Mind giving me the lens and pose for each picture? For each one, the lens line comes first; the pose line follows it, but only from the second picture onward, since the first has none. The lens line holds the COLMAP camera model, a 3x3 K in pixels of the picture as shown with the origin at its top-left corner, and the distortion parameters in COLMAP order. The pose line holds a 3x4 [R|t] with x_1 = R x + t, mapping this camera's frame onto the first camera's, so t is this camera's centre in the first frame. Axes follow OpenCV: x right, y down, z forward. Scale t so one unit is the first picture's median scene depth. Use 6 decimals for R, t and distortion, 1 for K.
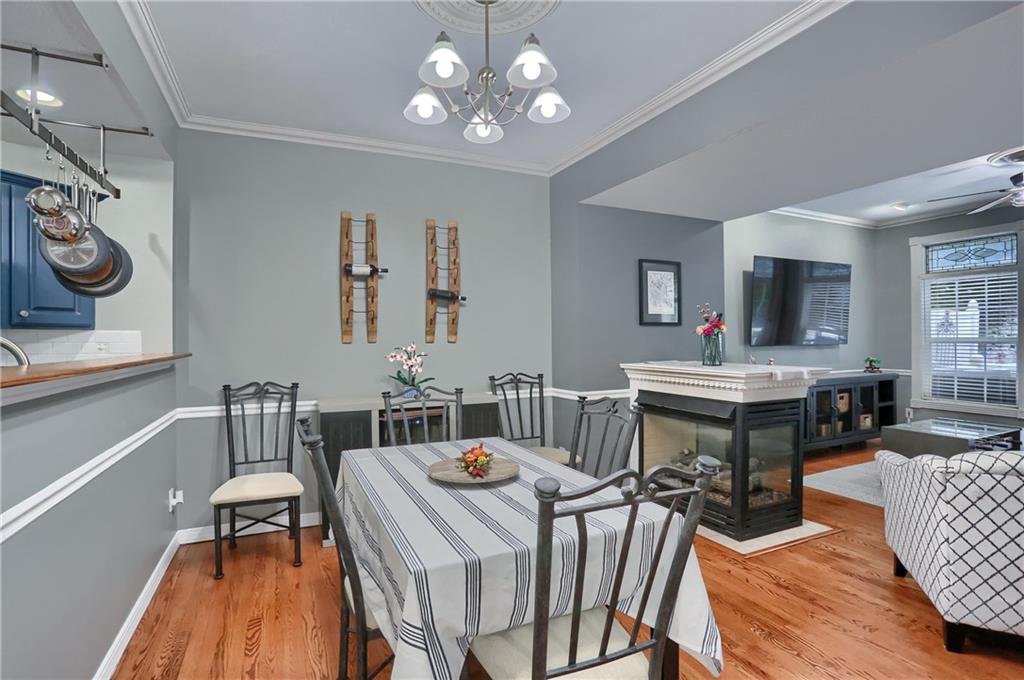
lens RADIAL K [[507.9, 0, 505.6], [0, 507.9, 339.6], [0, 0, 1]] dist [-0.063873, 0.031010]
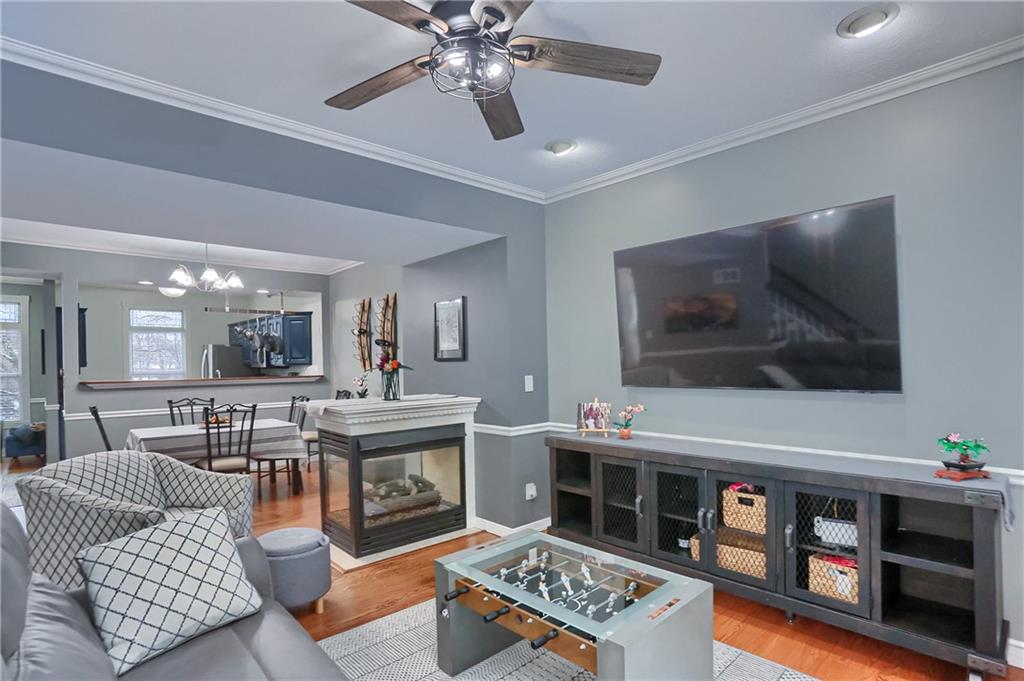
lens RADIAL K [[507.9, 0, 505.6], [0, 507.9, 340.1], [0, 0, 1]] dist [-0.063873, 0.031010]
pose [[0.336754, -0.021845, -0.941339, 1.669245], [0.006194, 0.999761, -0.020985, -0.058211], [0.941572, 0.001236, 0.336809, 0.934107]]
